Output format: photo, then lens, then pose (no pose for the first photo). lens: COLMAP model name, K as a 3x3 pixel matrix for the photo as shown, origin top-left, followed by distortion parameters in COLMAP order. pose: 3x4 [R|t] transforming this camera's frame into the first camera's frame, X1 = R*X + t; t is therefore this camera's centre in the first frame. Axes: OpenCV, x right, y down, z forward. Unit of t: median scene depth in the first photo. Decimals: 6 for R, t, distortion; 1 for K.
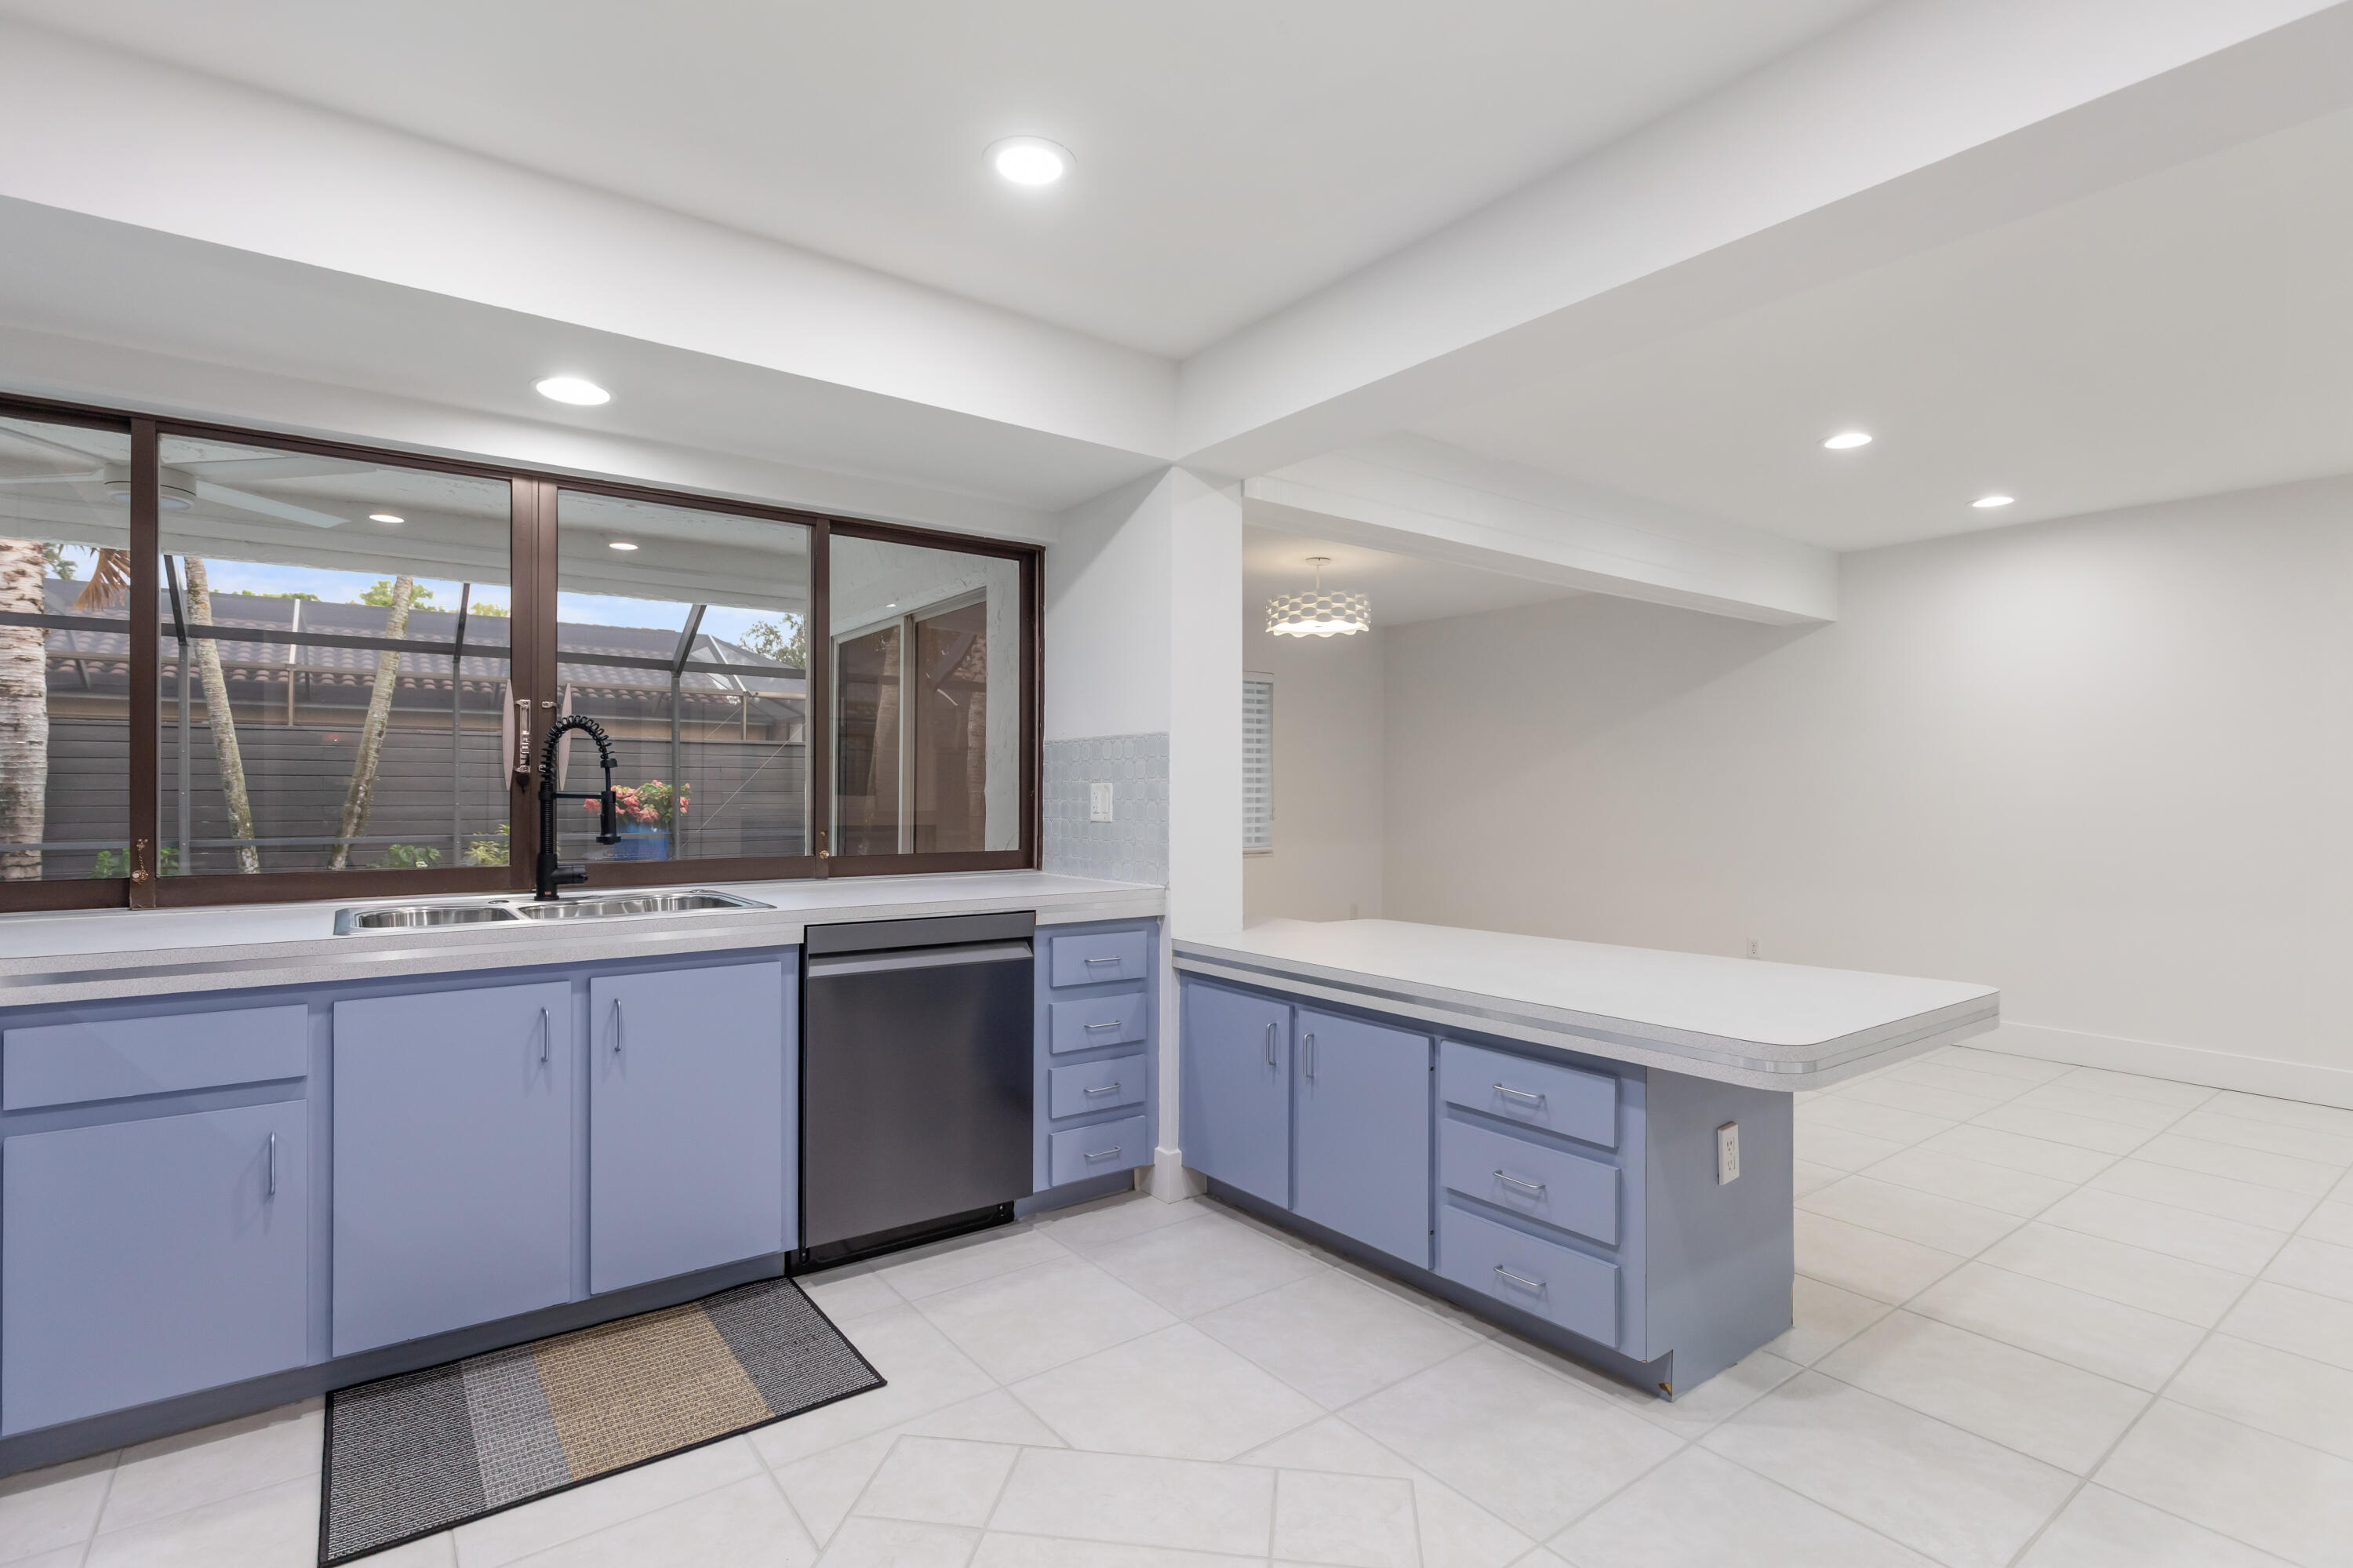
lens RADIAL K [[1129.3, 0, 1167.8], [0, 1129.3, 788.8], [0, 0, 1]] dist [0.002564, -0.001156]
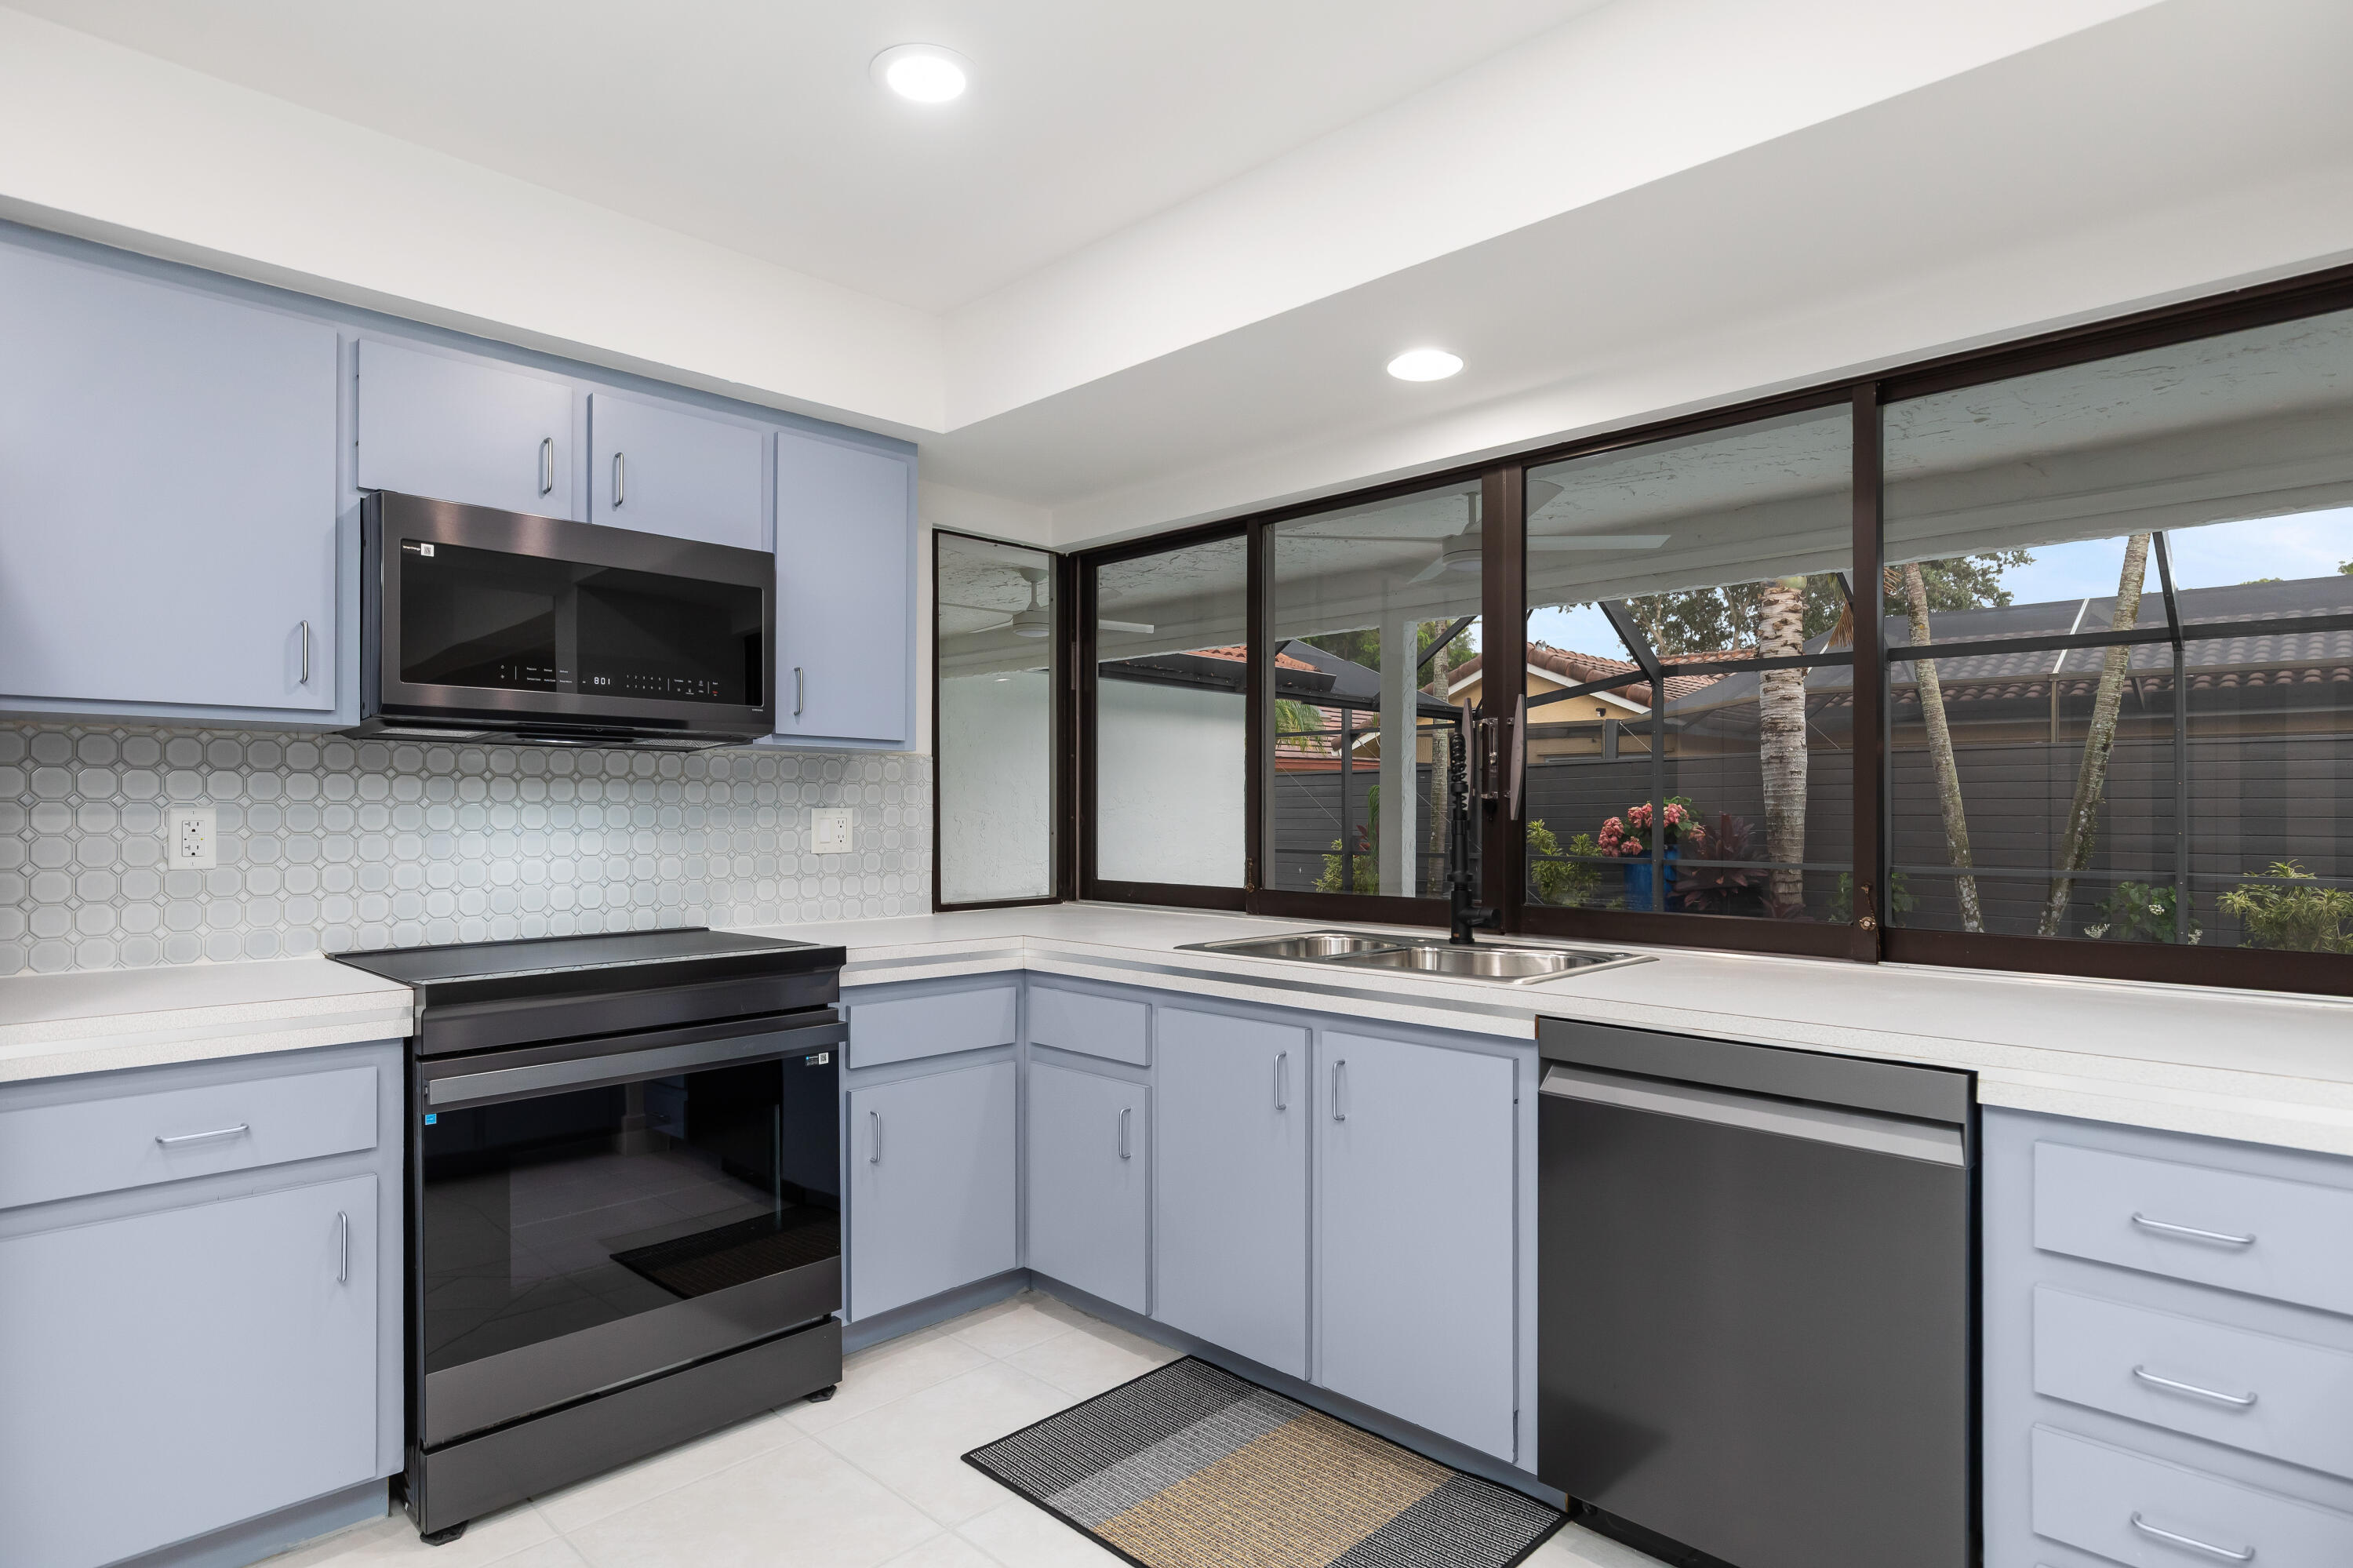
lens RADIAL K [[1253.4, 0, 1169.2], [0, 1253.4, 807.2], [0, 0, 1]] dist [0.003243, -0.003406]
pose [[0.166775, -0.005320, -0.985981, 0.311576], [0.001602, 0.999986, -0.005125, -0.002677], [0.985994, -0.000725, 0.166782, 0.498627]]
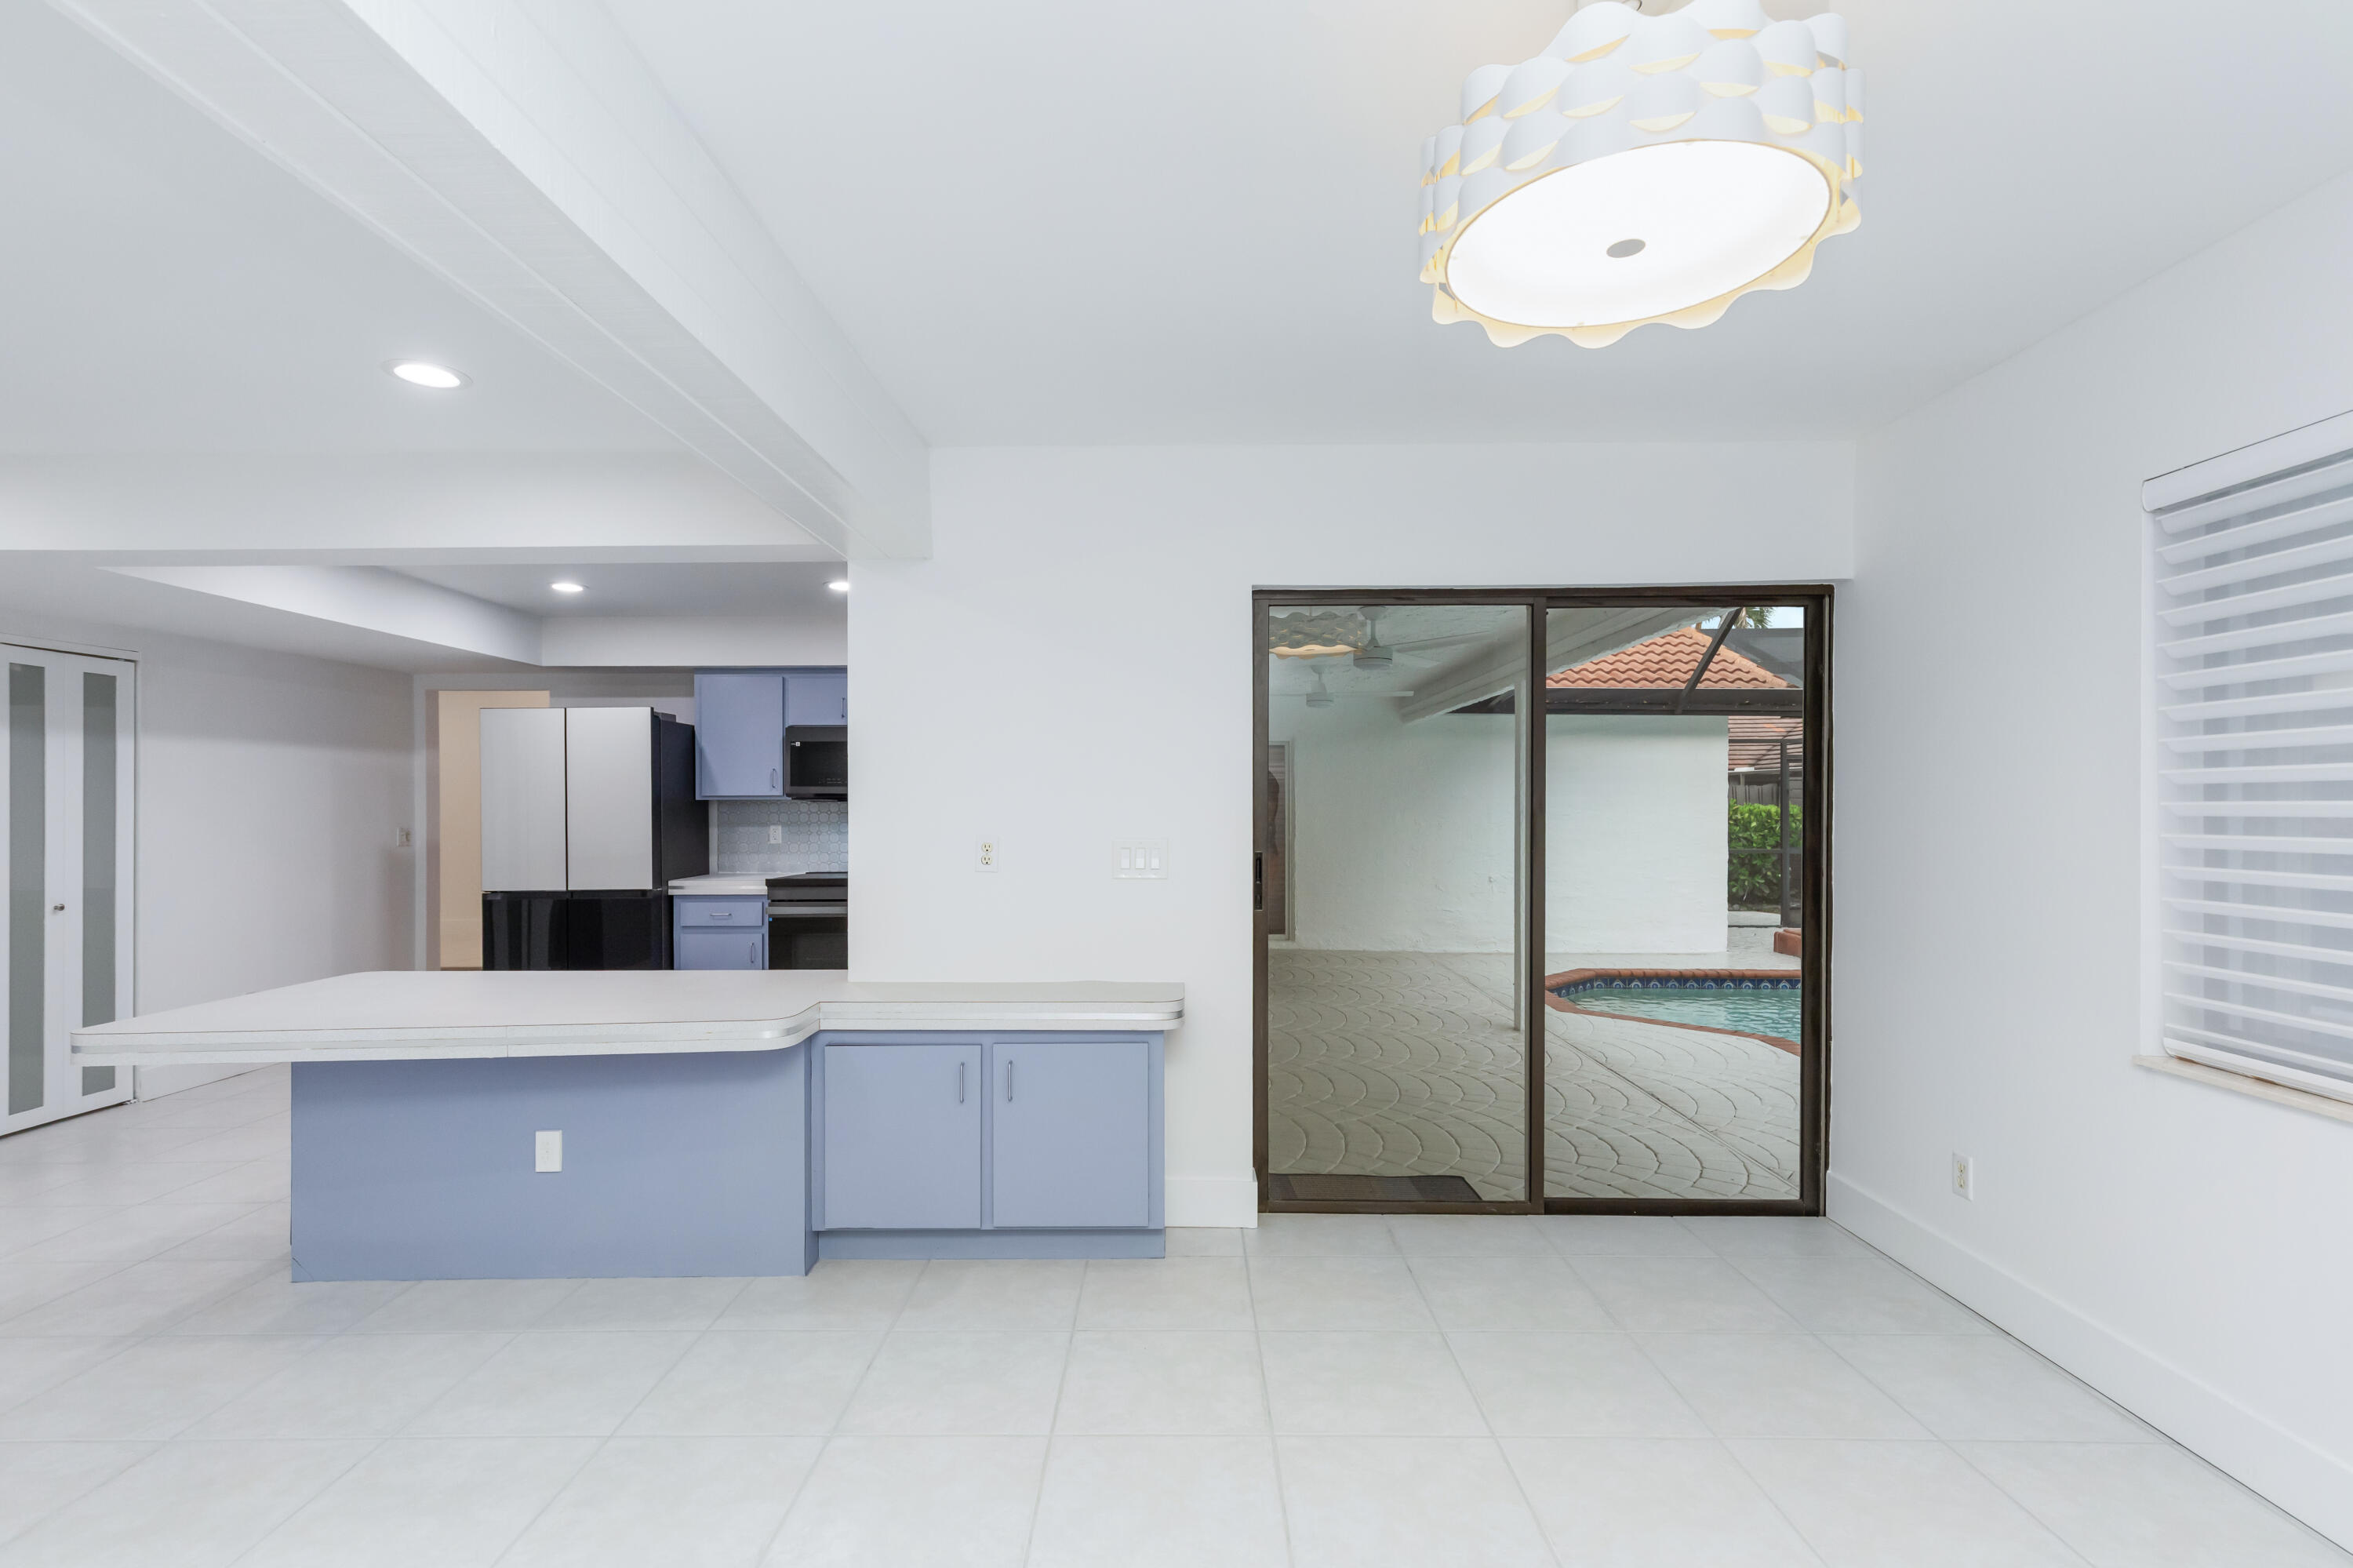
lens RADIAL K [[1073.3, 0, 1146.5], [0, 1073.3, 812.7], [0, 0, 1]] dist [0.012913, -0.003184]
pose [[-0.605010, 0.003940, -0.796208, 0.678024], [0.004497, 0.999989, 0.001531, -0.028819], [0.796205, -0.002654, -0.605021, 1.791697]]
